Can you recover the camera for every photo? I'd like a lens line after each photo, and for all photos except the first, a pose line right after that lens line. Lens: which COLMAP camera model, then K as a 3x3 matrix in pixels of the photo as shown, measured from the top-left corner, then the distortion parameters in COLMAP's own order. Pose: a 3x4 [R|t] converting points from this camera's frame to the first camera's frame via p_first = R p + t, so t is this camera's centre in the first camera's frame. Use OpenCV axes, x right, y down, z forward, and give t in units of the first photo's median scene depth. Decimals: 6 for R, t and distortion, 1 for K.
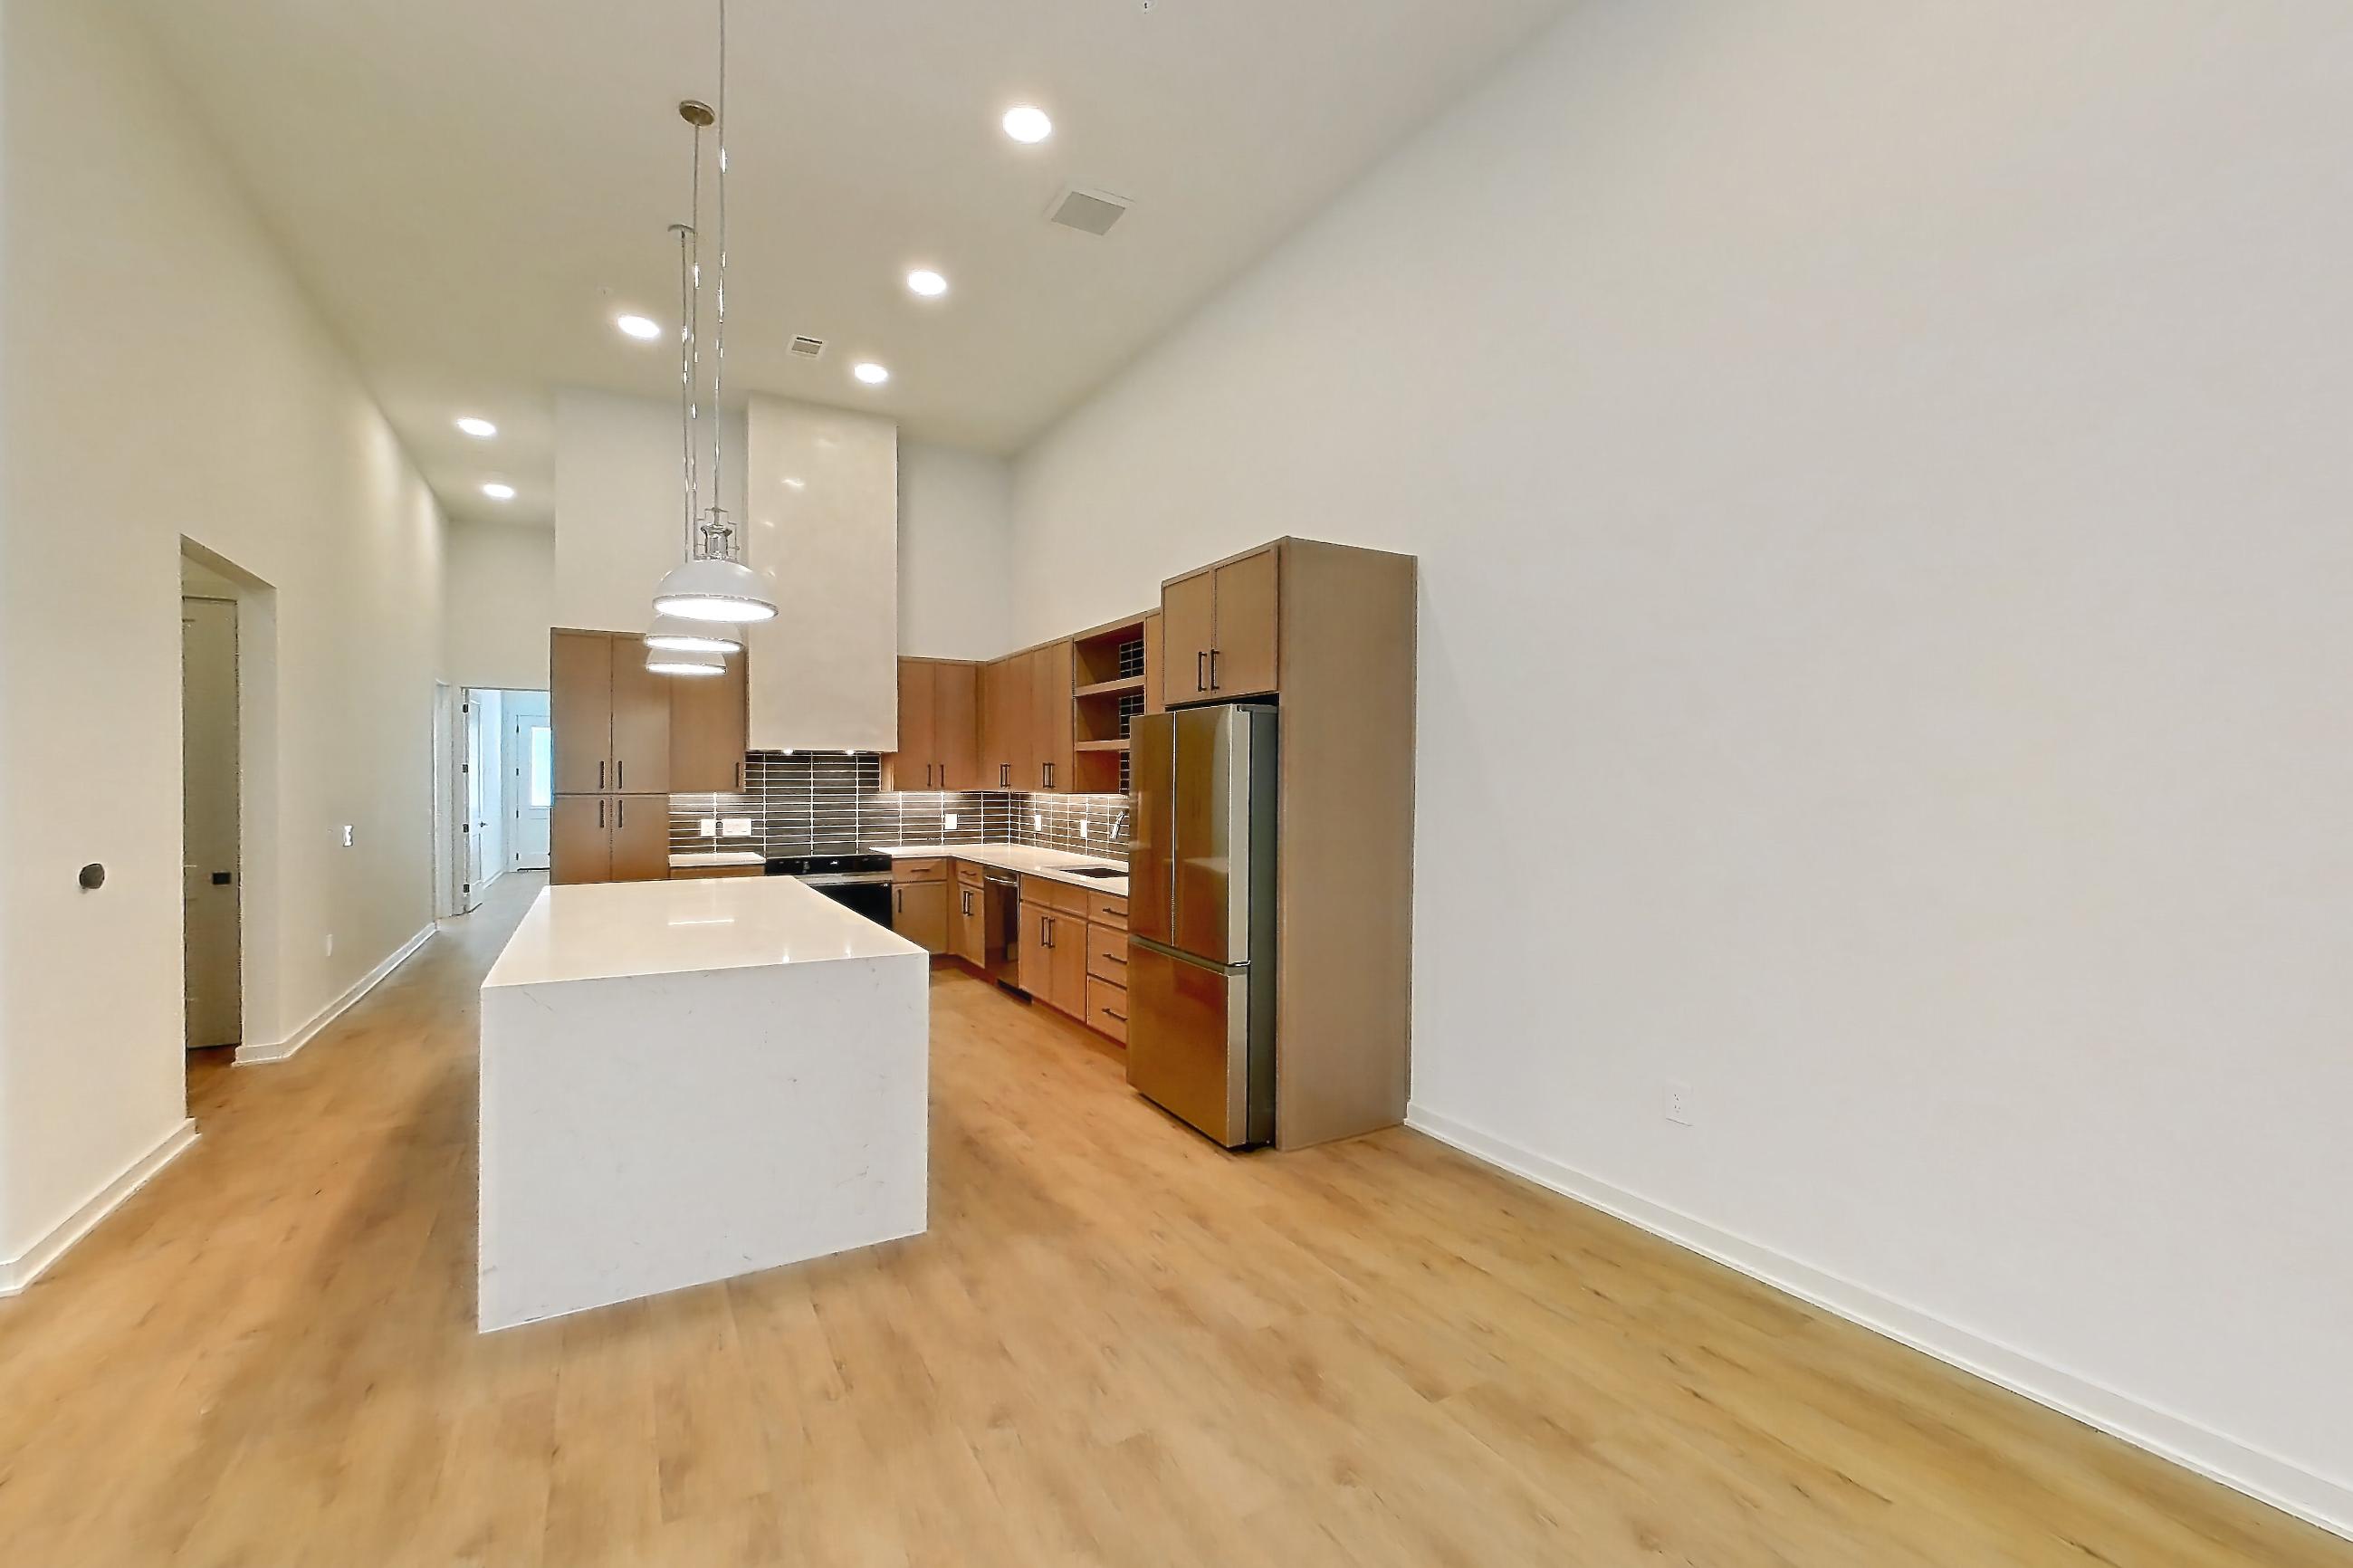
lens RADIAL K [[1011.1, 0, 1214.9], [0, 1011.1, 768.1], [0, 0, 1]] dist [-0.000840, -0.001682]
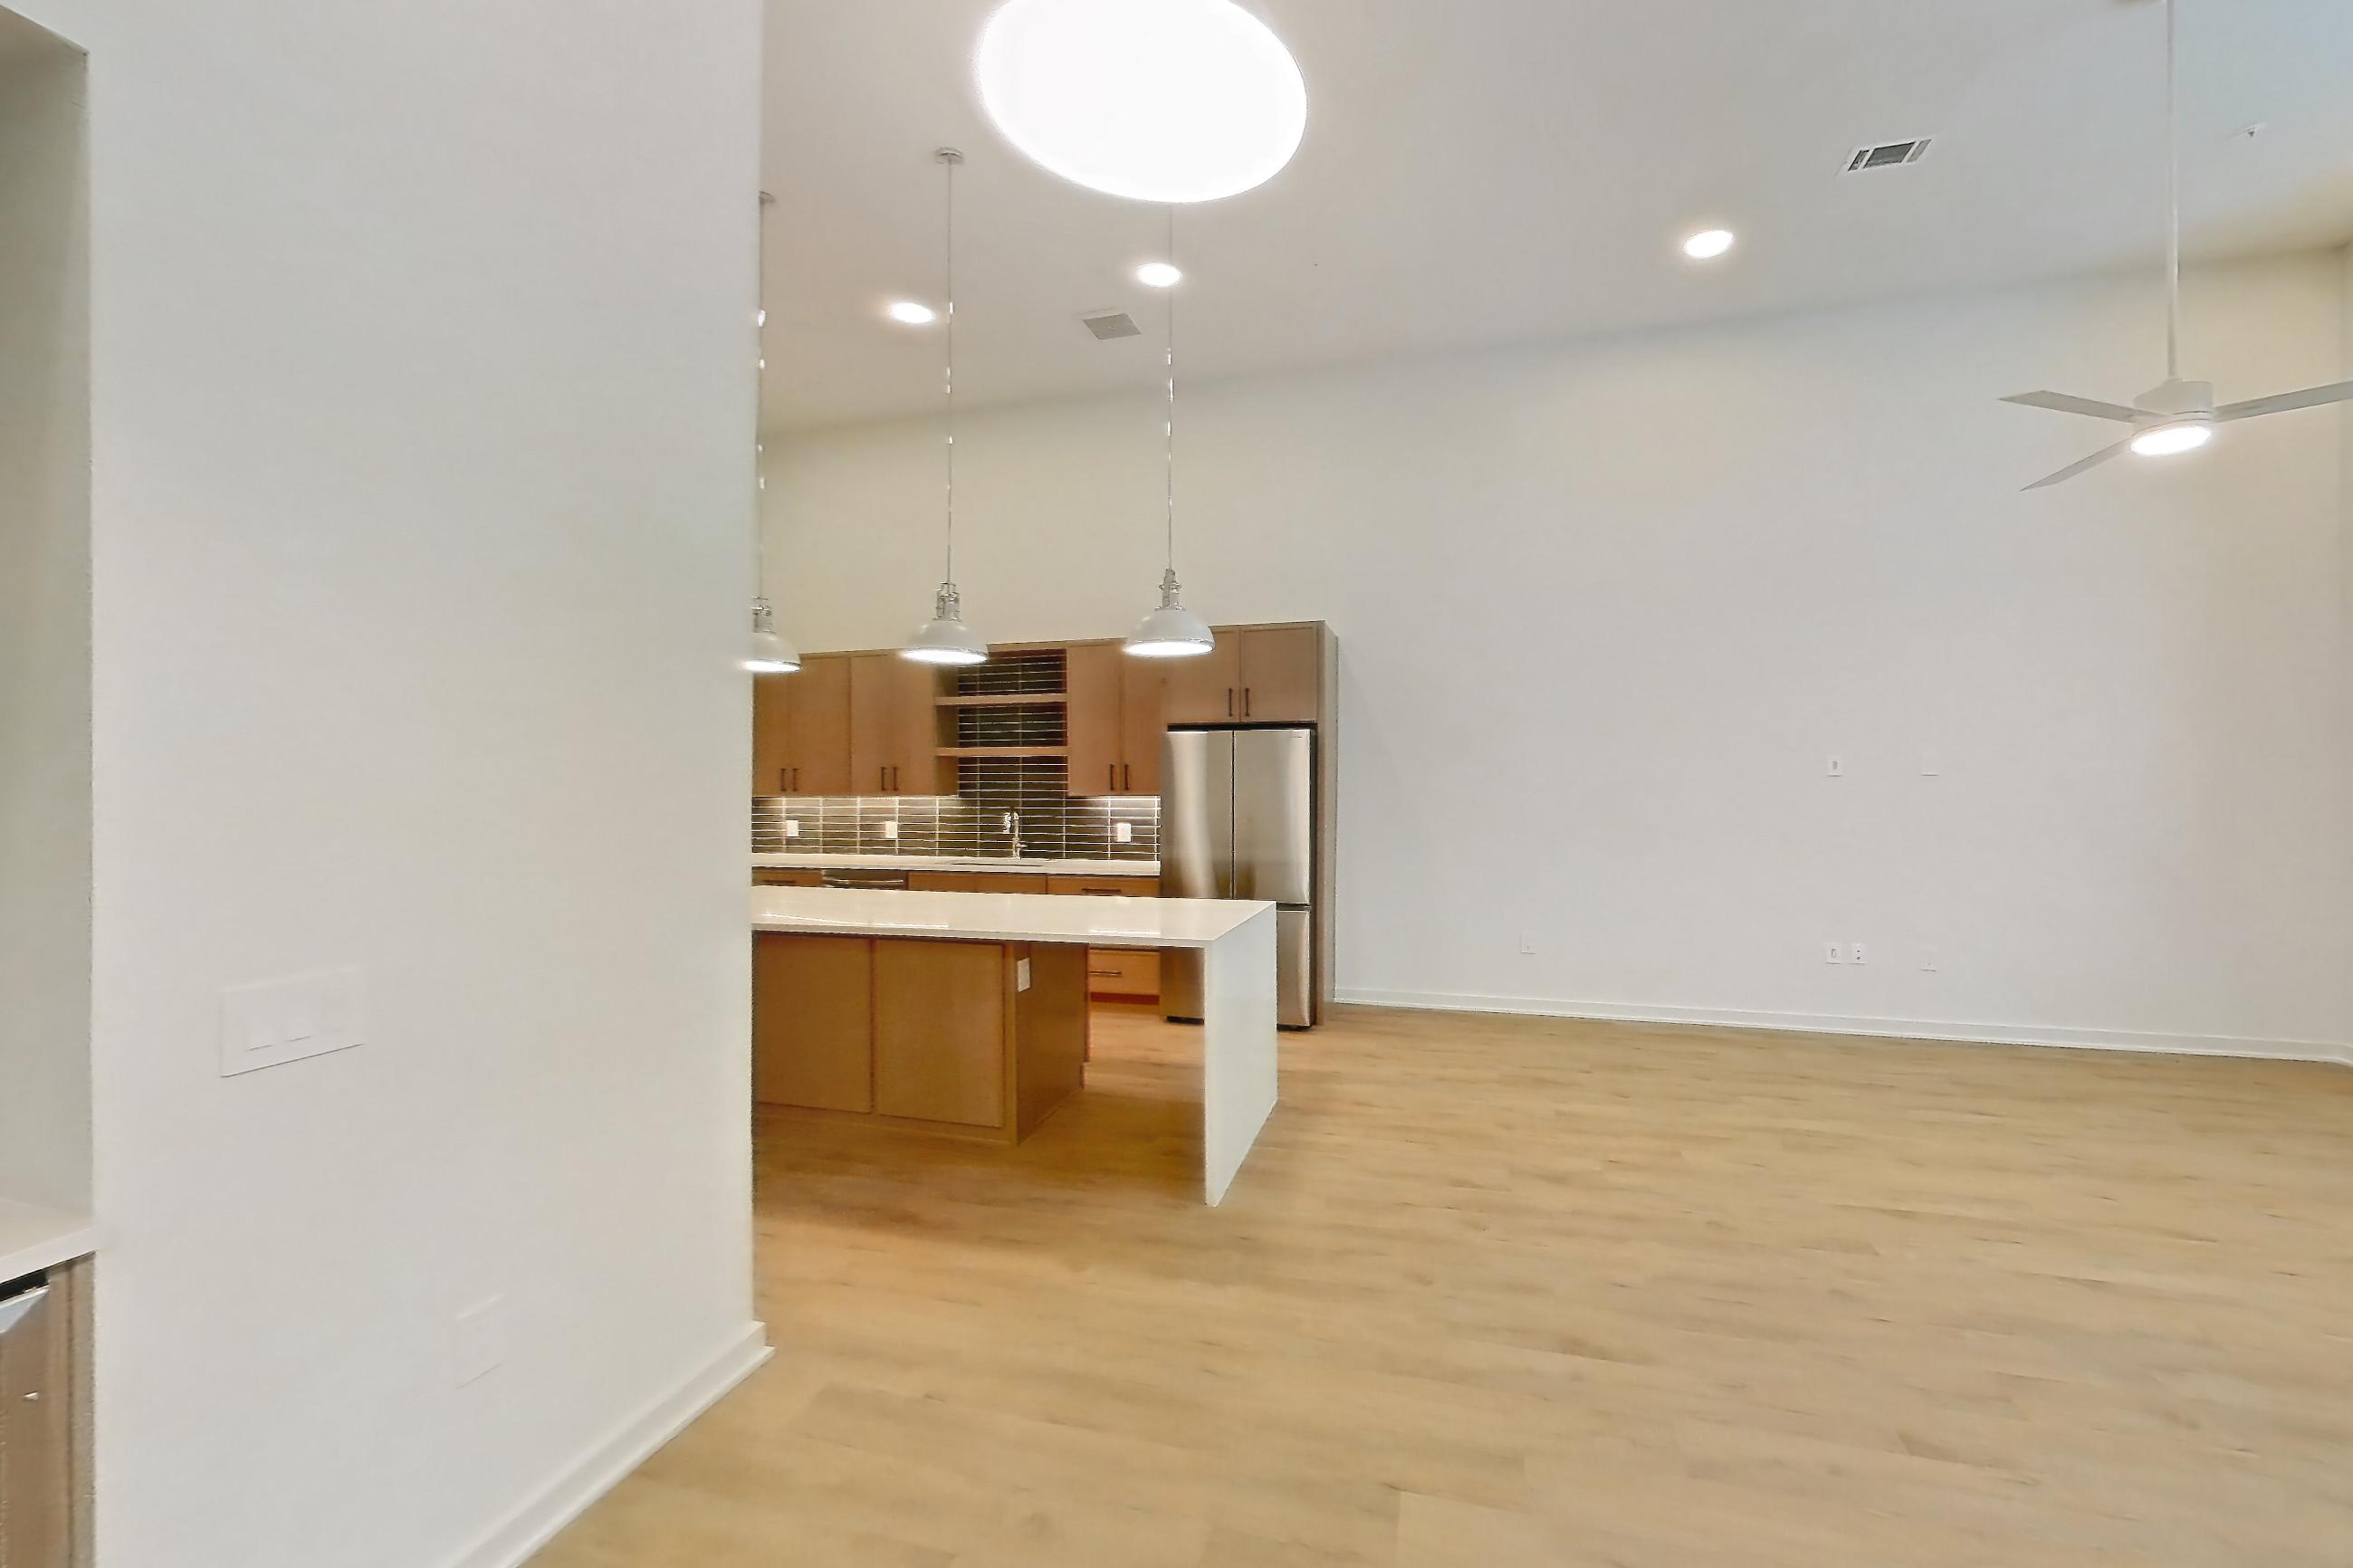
lens RADIAL K [[1011.1, 0, 1146.3], [0, 1011.1, 782.3], [0, 0, 1]] dist [-0.000840, -0.001682]
pose [[0.720883, -0.006679, 0.693024, -1.152781], [-0.002972, 0.999915, 0.012727, -0.003921], [-0.693050, -0.011235, 0.720802, 0.078473]]
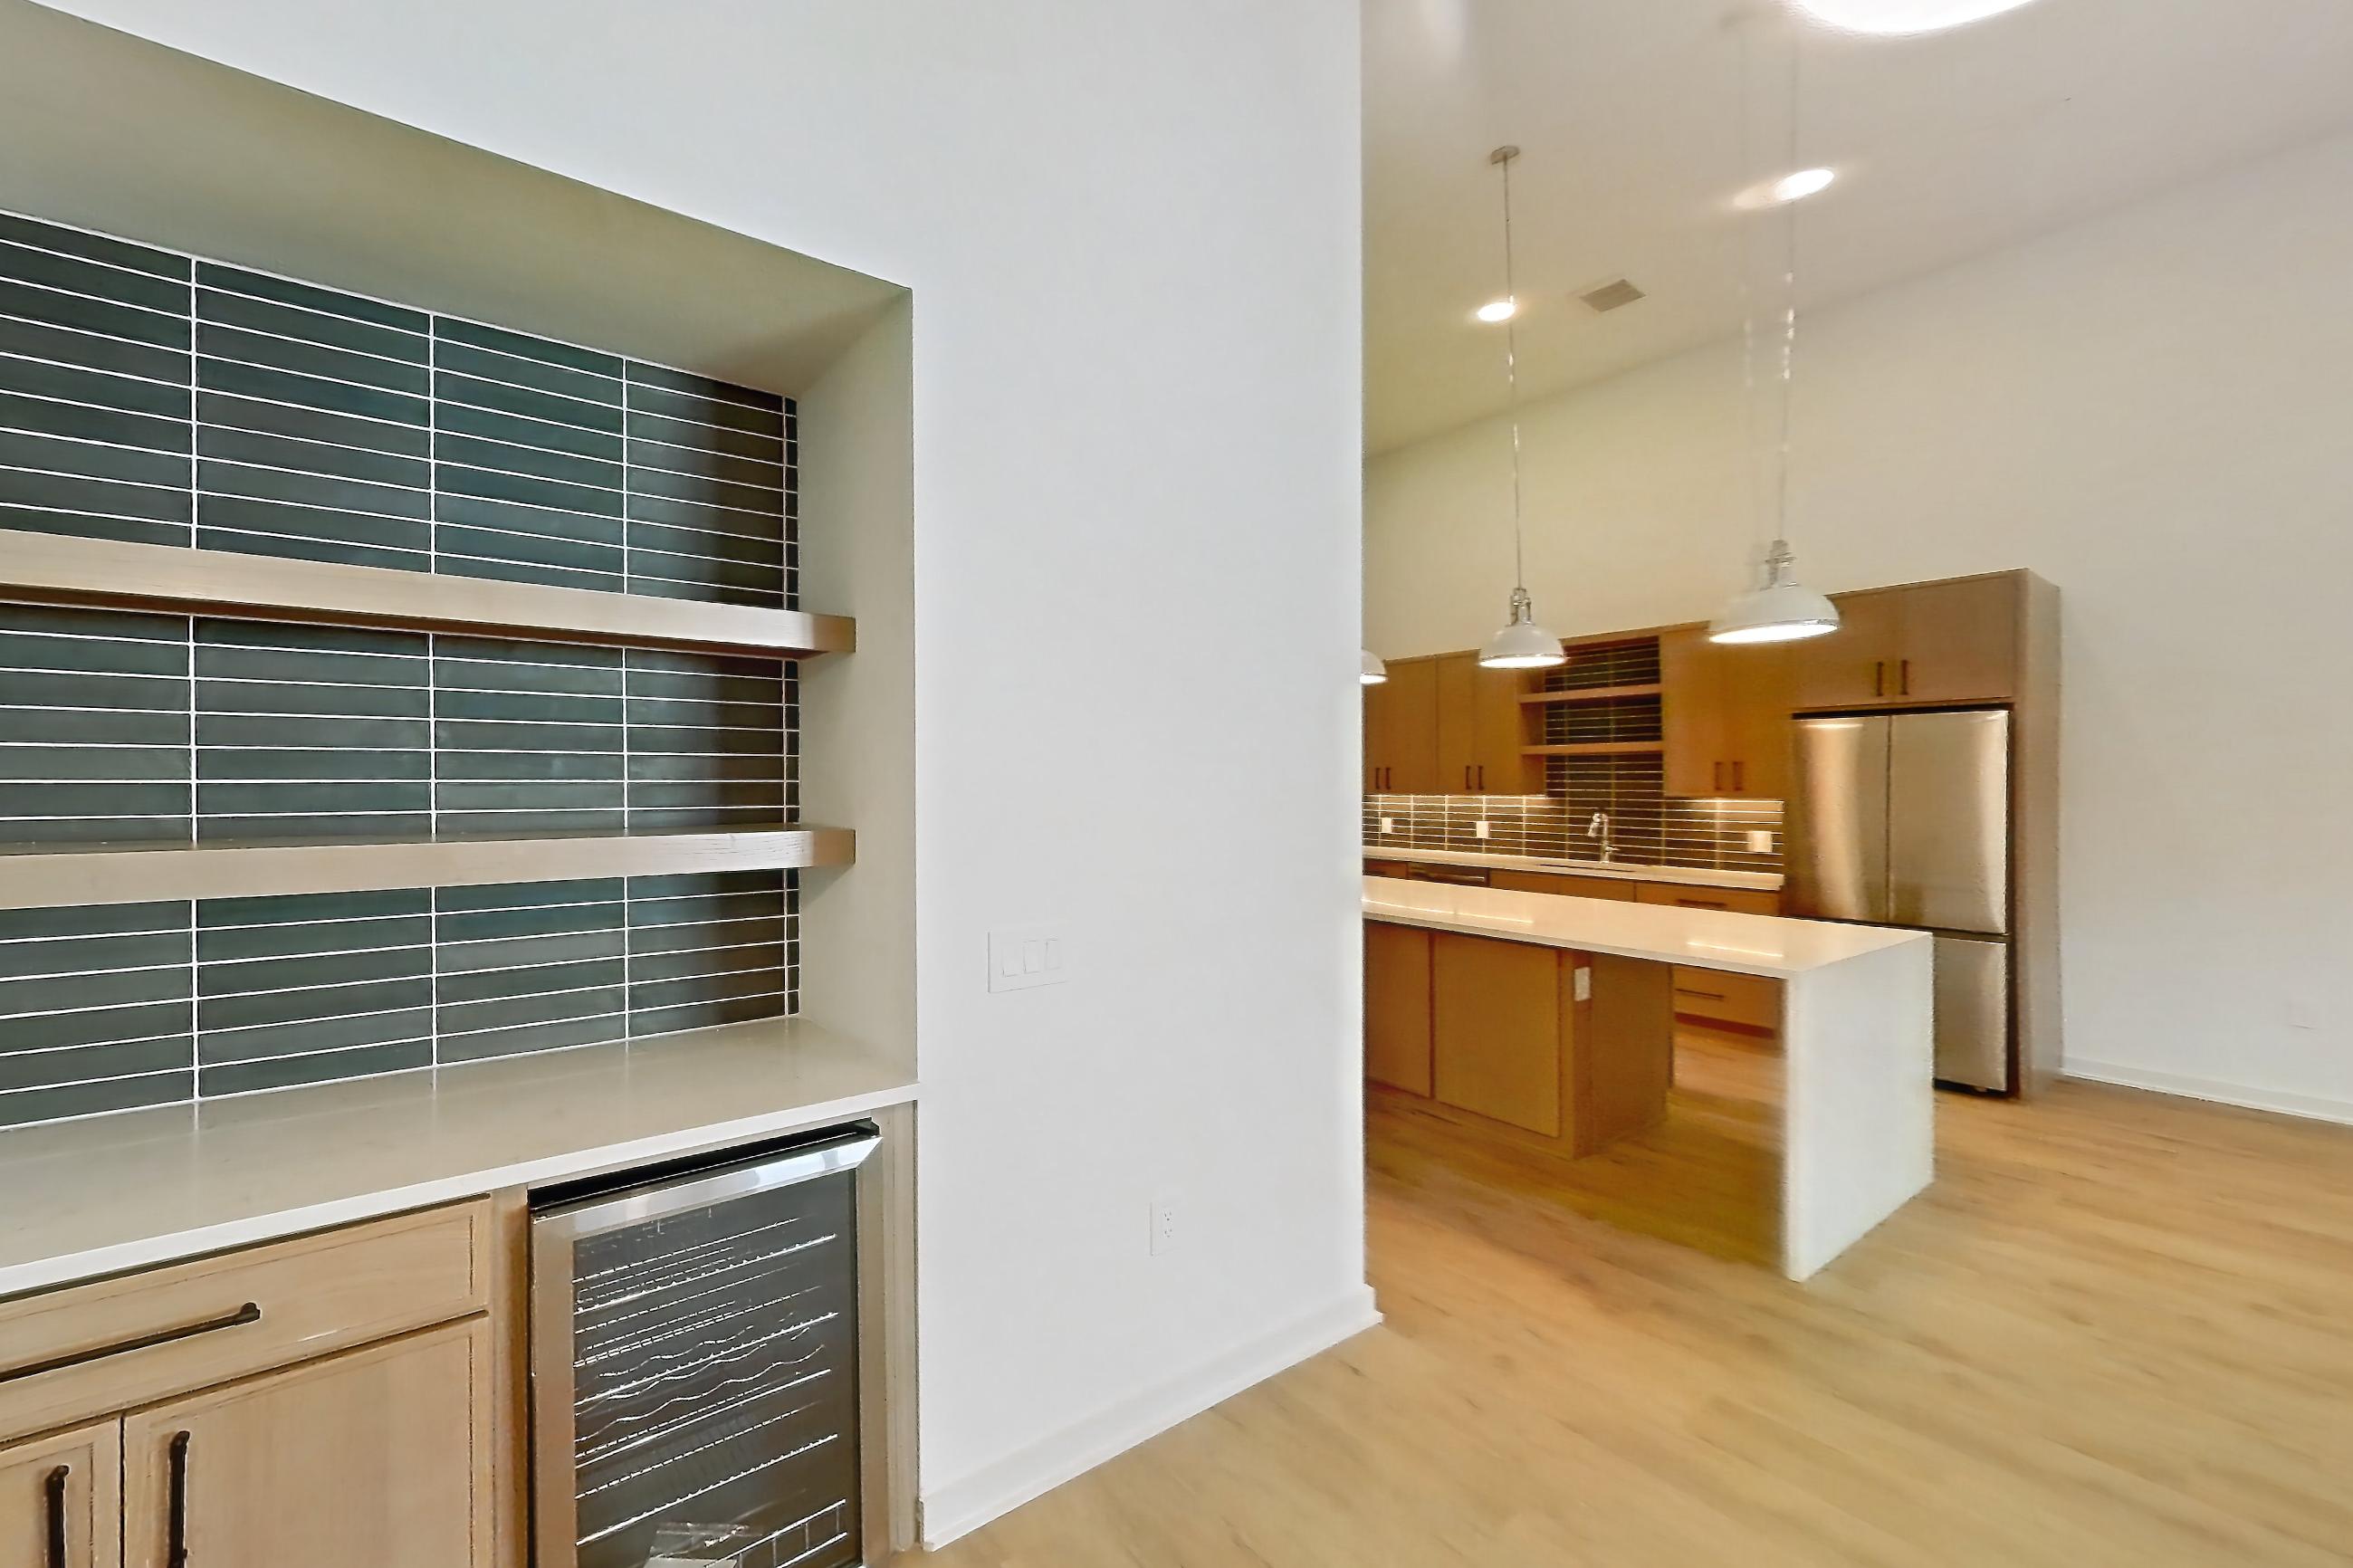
lens RADIAL K [[1011.1, 0, 1157.6], [0, 1011.1, 767.3], [0, 0, 1]] dist [-0.000840, -0.001682]
pose [[0.993792, -0.007403, 0.111005, -1.030729], [0.007720, 0.999967, -0.002423, -0.004749], [-0.110983, 0.003265, 0.993817, -0.039701]]
